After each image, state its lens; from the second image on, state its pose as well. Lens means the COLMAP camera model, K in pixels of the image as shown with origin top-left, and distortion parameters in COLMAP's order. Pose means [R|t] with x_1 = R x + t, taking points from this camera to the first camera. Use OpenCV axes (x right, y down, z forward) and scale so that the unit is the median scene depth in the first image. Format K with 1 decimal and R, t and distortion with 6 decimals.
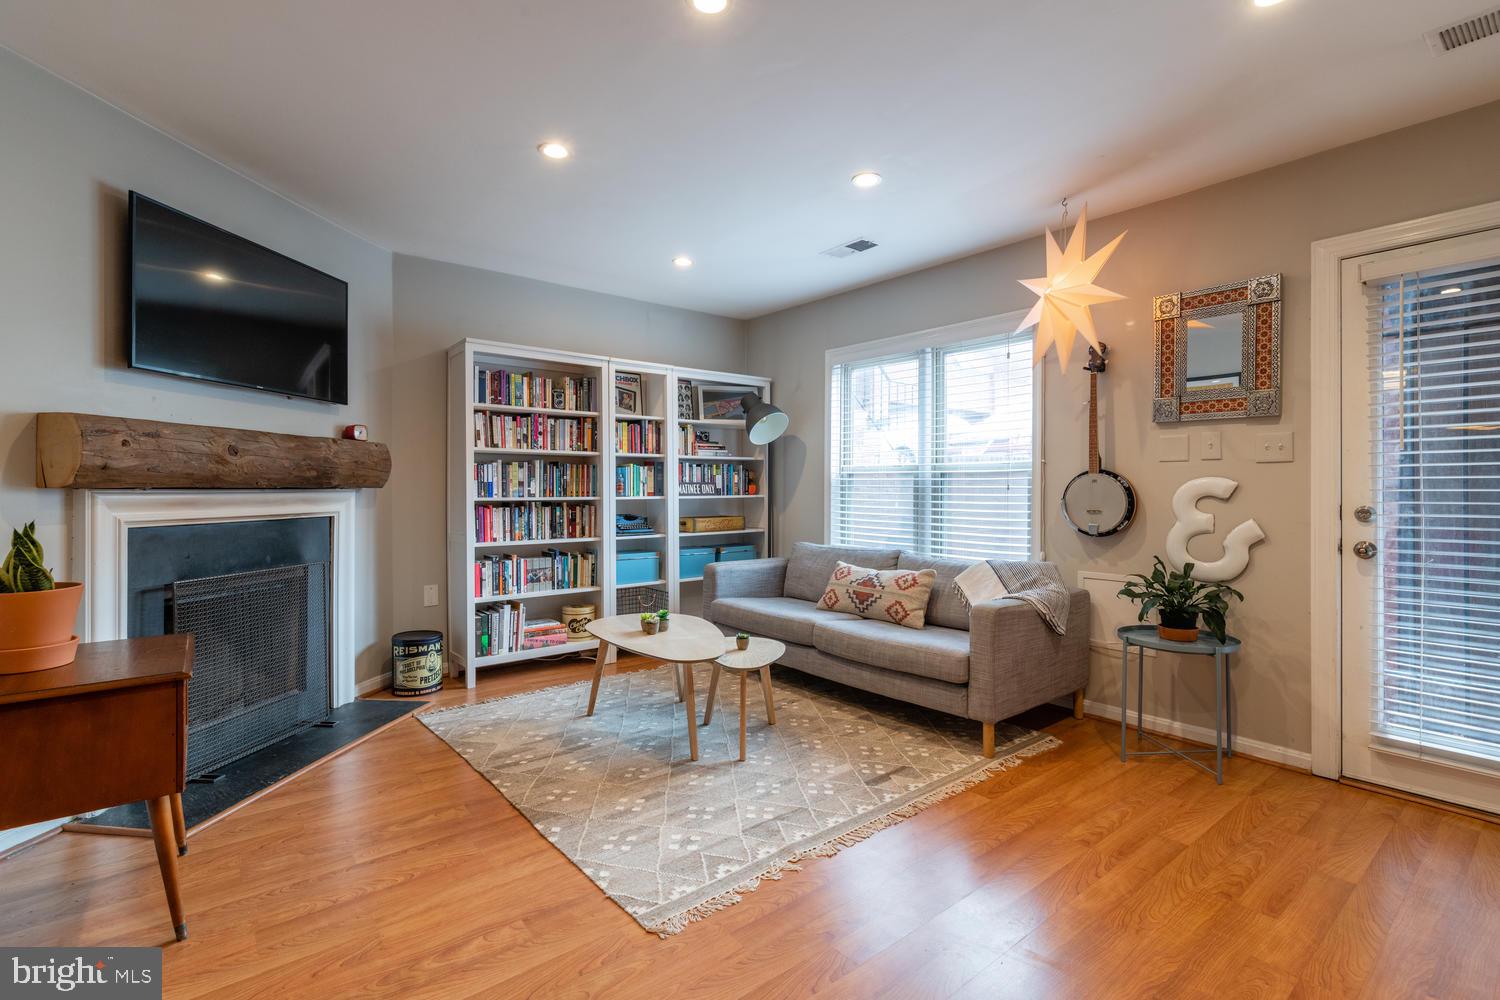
lens RADIAL K [[691.9, 0, 756.7], [0, 691.9, 490.1], [0, 0, 1]] dist [0.013314, 0.000807]
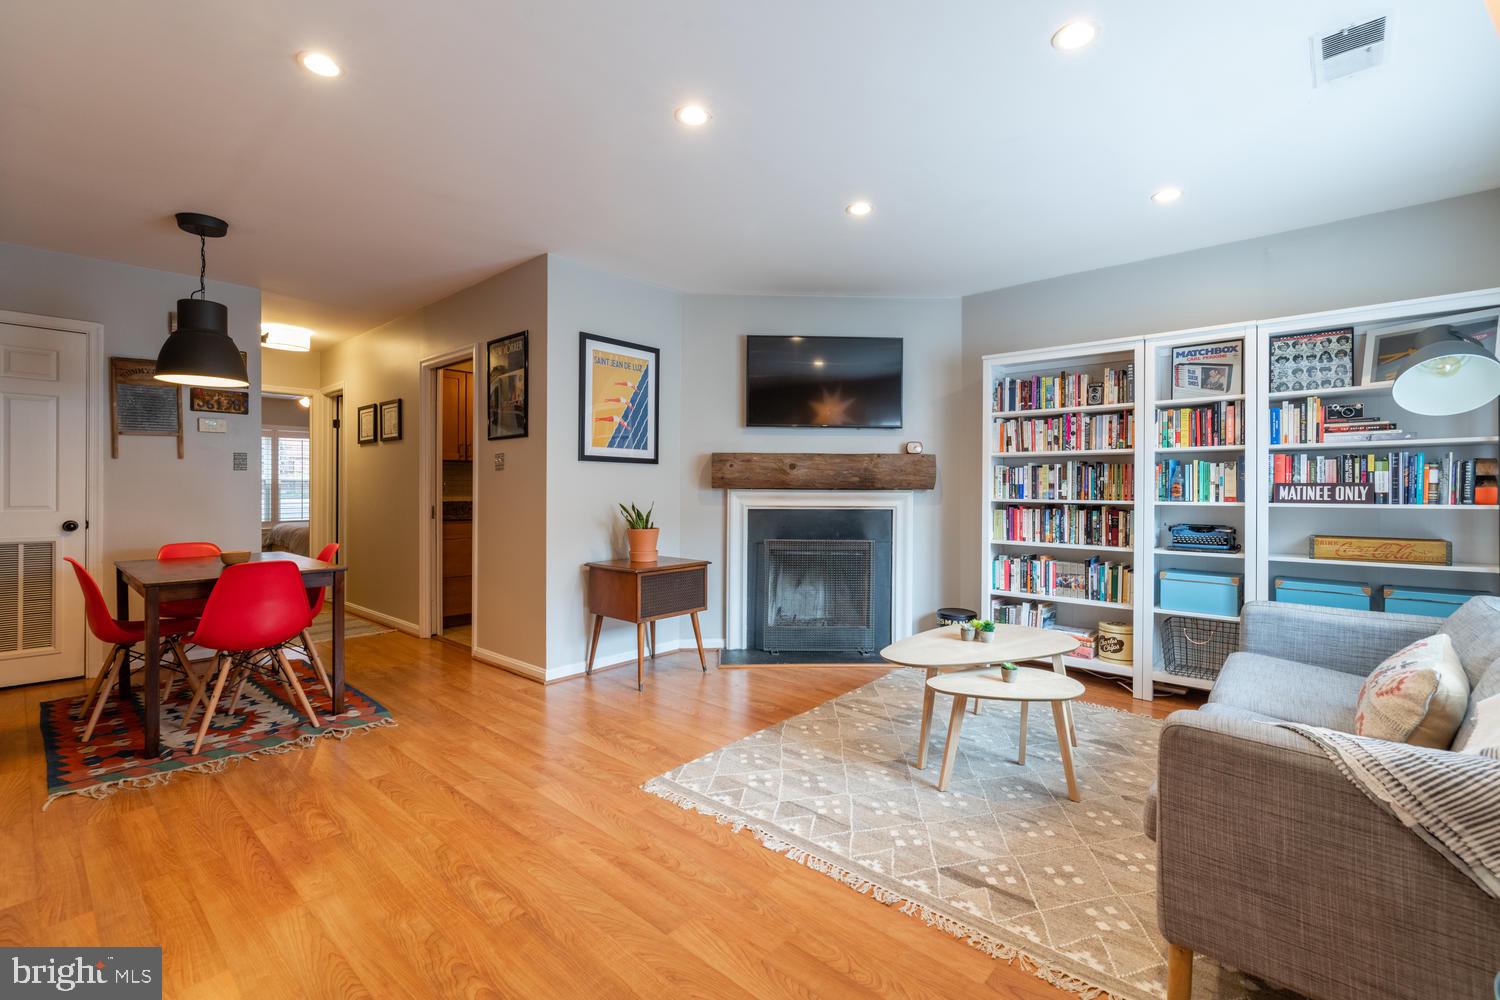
lens RADIAL K [[691.9, 0, 764.4], [0, 691.9, 489.8], [0, 0, 1]] dist [0.013314, 0.000807]
pose [[0.140454, 0.000353, -0.990087, 0.756166], [-0.010848, 0.999940, -0.001183, 0.002607], [0.990028, 0.010906, 0.140449, 0.577573]]
